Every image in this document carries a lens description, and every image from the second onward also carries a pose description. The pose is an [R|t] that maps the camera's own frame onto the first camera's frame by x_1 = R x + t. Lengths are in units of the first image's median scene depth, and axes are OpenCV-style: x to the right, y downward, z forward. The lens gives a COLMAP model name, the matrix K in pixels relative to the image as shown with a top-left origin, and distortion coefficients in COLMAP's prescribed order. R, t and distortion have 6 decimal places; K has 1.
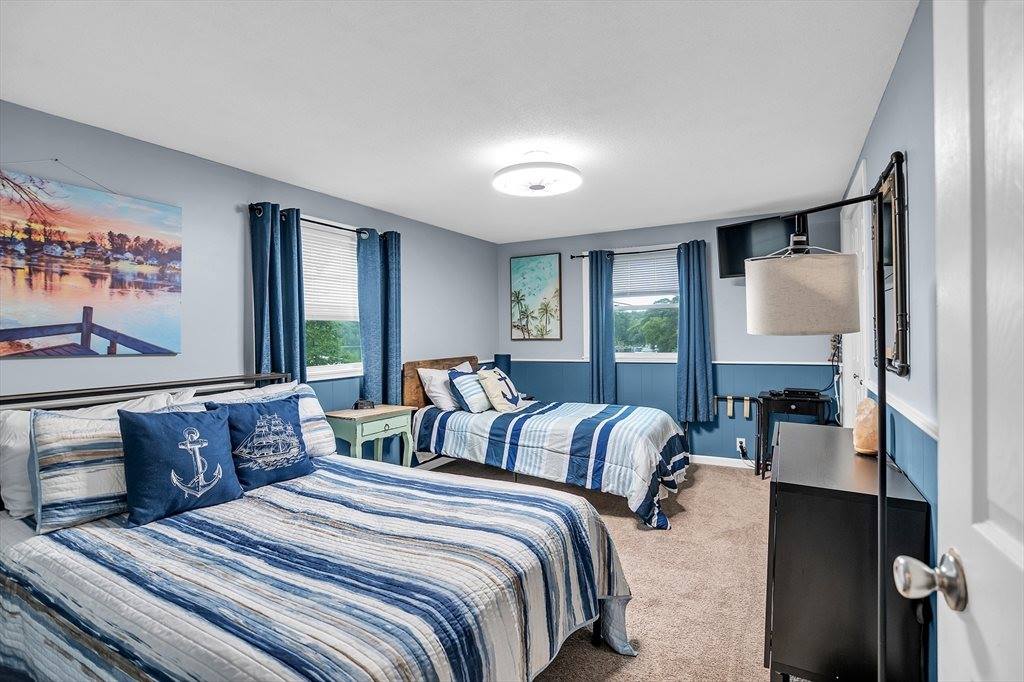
lens RADIAL K [[485.7, 0, 511.9], [0, 485.7, 336.1], [0, 0, 1]] dist [-0.001616, -0.000332]
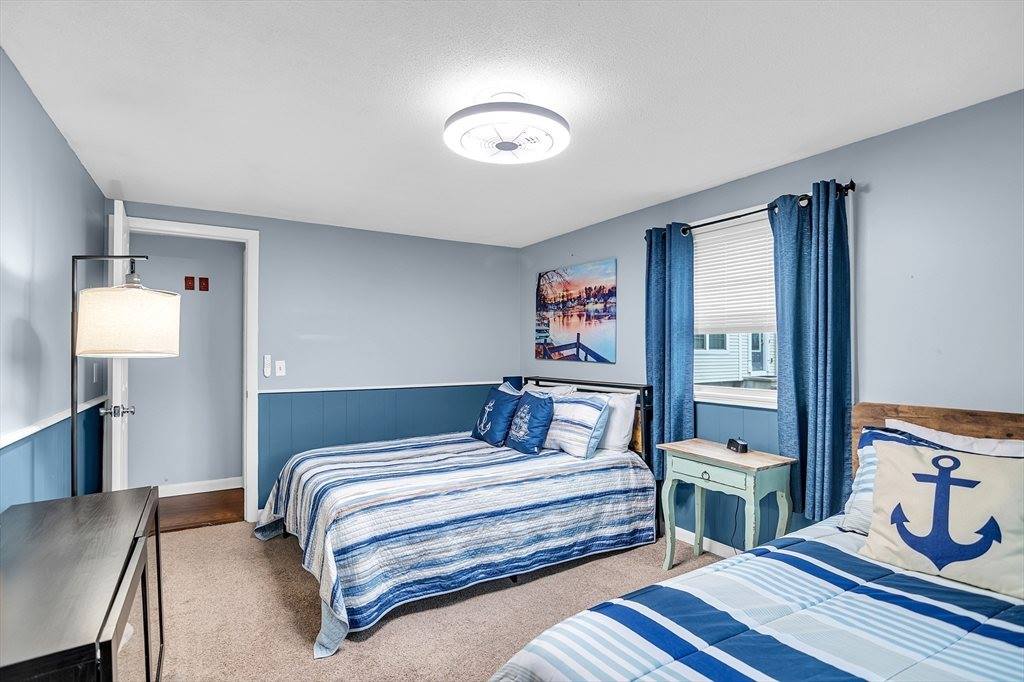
lens RADIAL K [[513.6, 0, 512.2], [0, 513.6, 345.7], [0, 0, 1]] dist [-0.034806, 0.002202]
pose [[-0.484432, 0.005139, -0.874814, 0.826689], [-0.000318, 0.999982, 0.006051, -0.025220], [0.874829, 0.003209, -0.484421, 1.615025]]
